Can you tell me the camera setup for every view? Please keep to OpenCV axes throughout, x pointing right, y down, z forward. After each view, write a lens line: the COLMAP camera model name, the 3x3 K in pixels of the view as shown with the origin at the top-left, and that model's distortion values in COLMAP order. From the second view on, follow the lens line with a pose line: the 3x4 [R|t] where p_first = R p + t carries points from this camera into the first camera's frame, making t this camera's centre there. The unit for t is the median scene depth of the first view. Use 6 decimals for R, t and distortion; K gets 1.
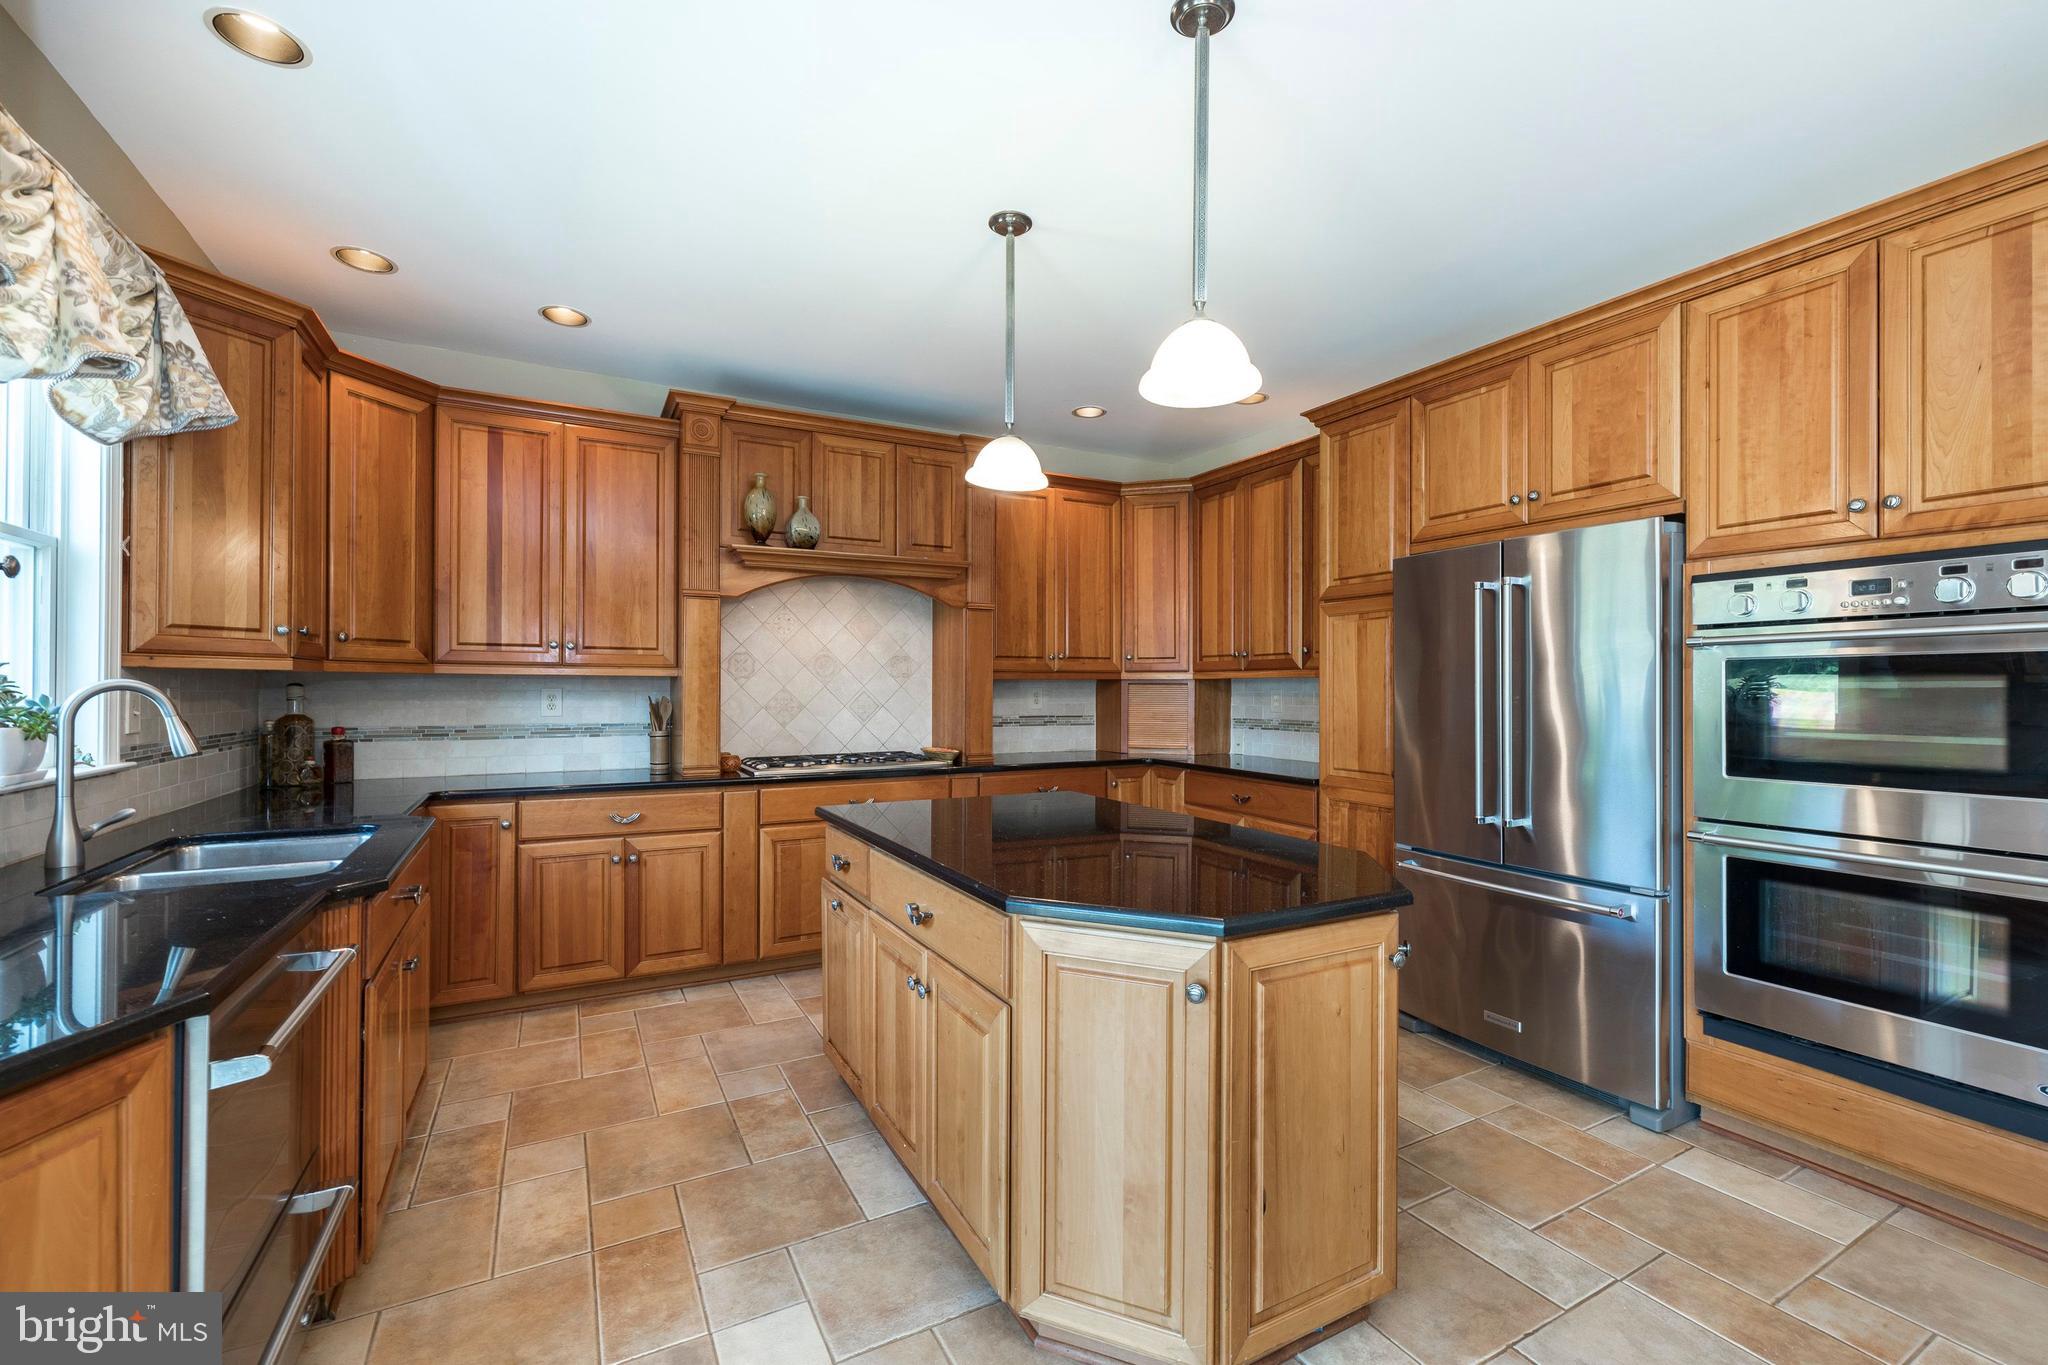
lens RADIAL K [[854.8, 0, 1034.1], [0, 854.8, 687.5], [0, 0, 1]] dist [-0.000706, -0.000055]
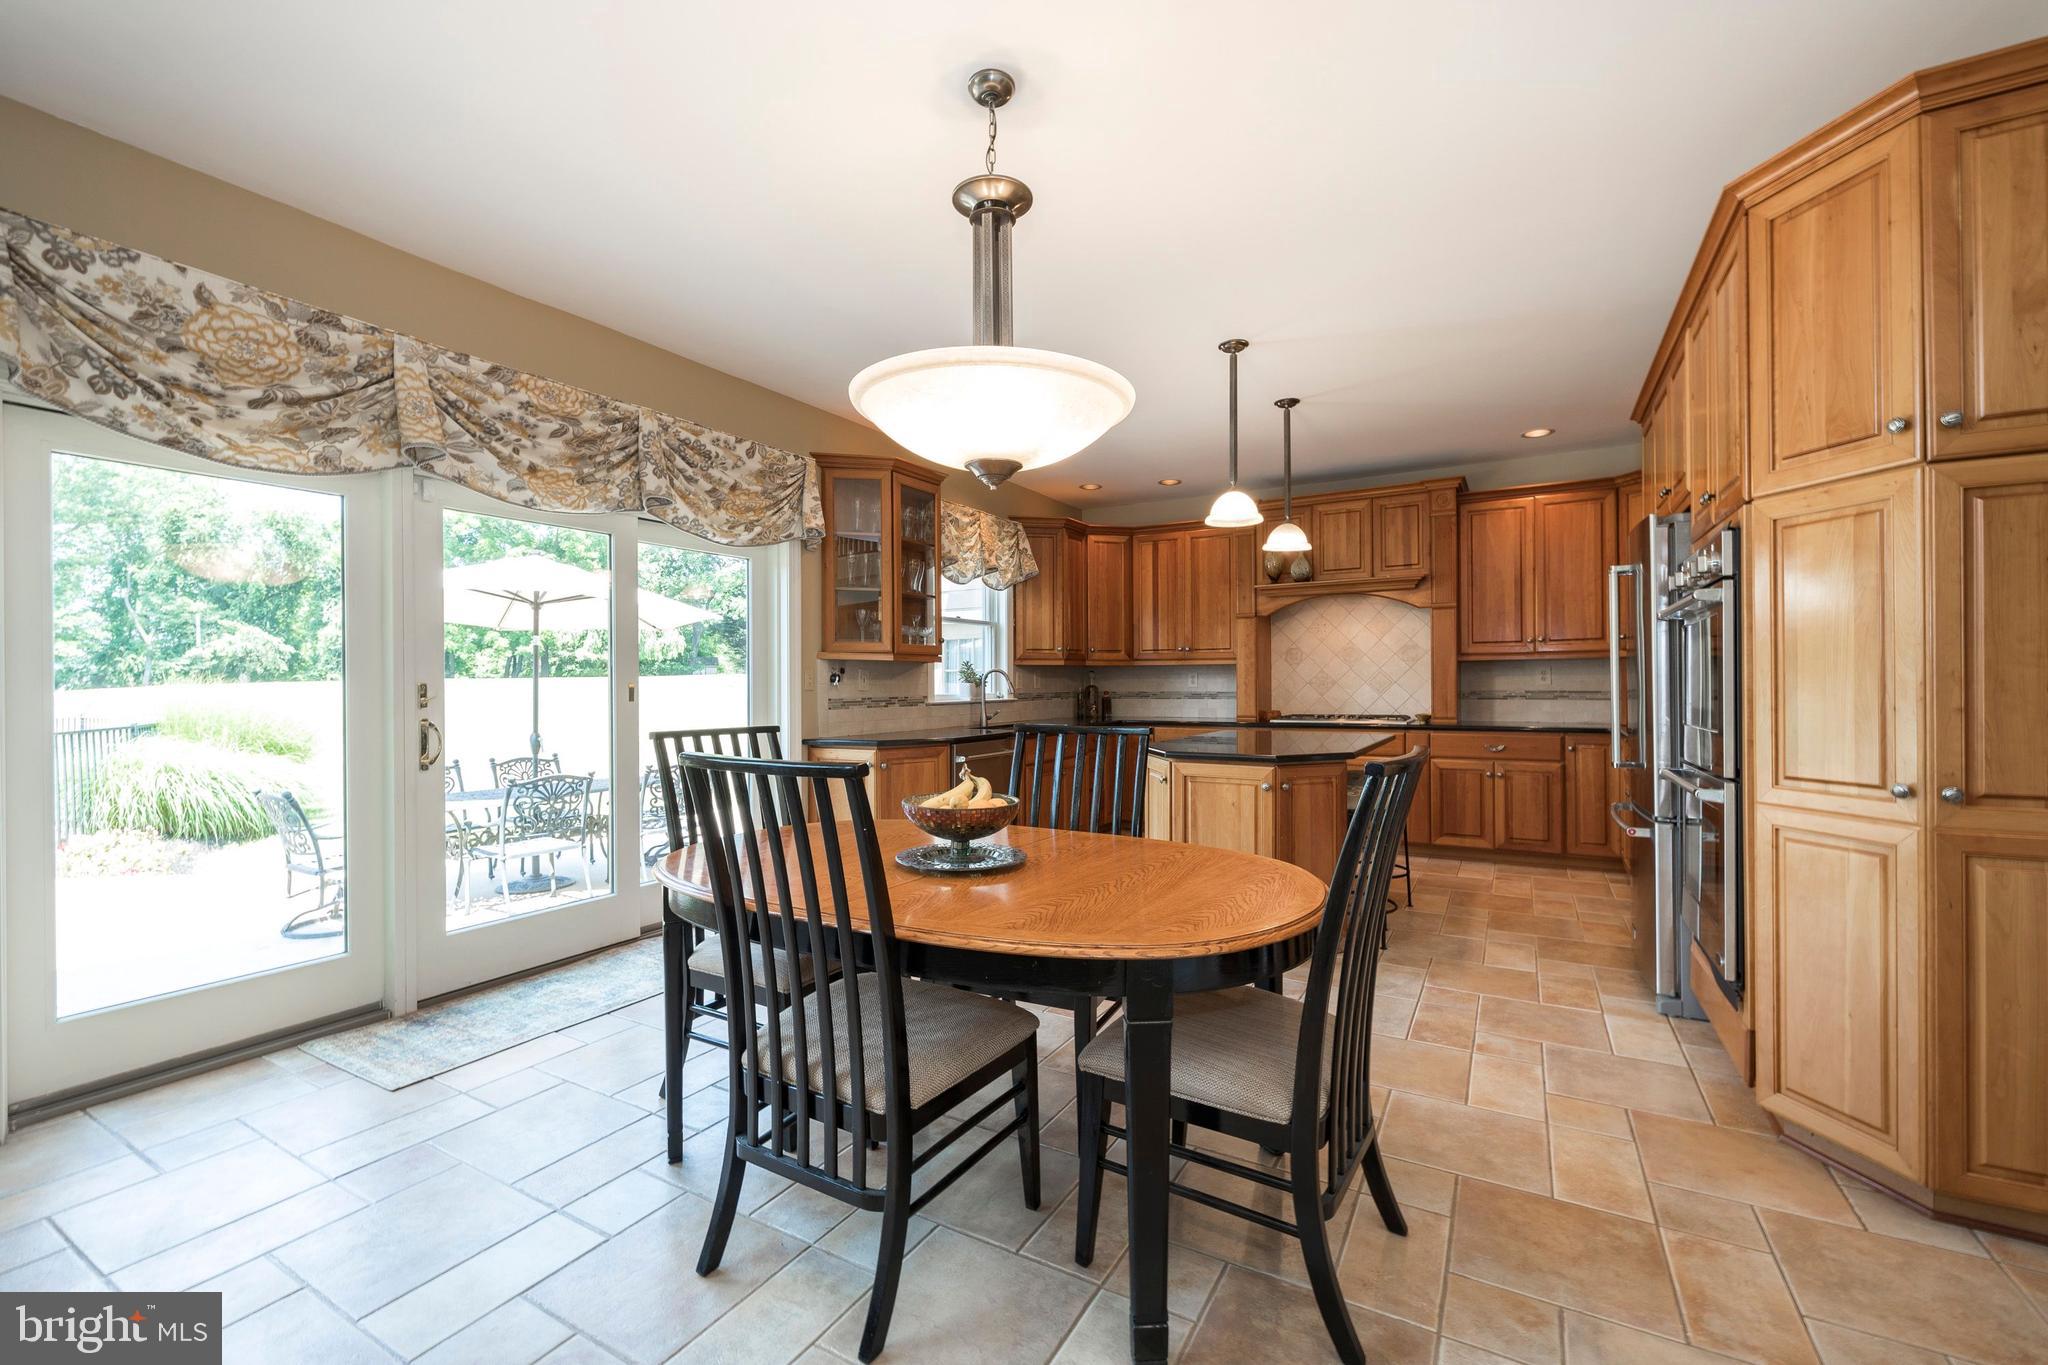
lens RADIAL K [[854.8, 0, 1034.1], [0, 854.8, 687.5], [0, 0, 1]] dist [-0.000706, -0.000055]
pose [[0.525542, -0.000653, -0.850768, 0.965256], [0.008215, 0.999957, 0.004307, 0.027397], [0.850728, -0.009253, 0.525525, -0.306728]]
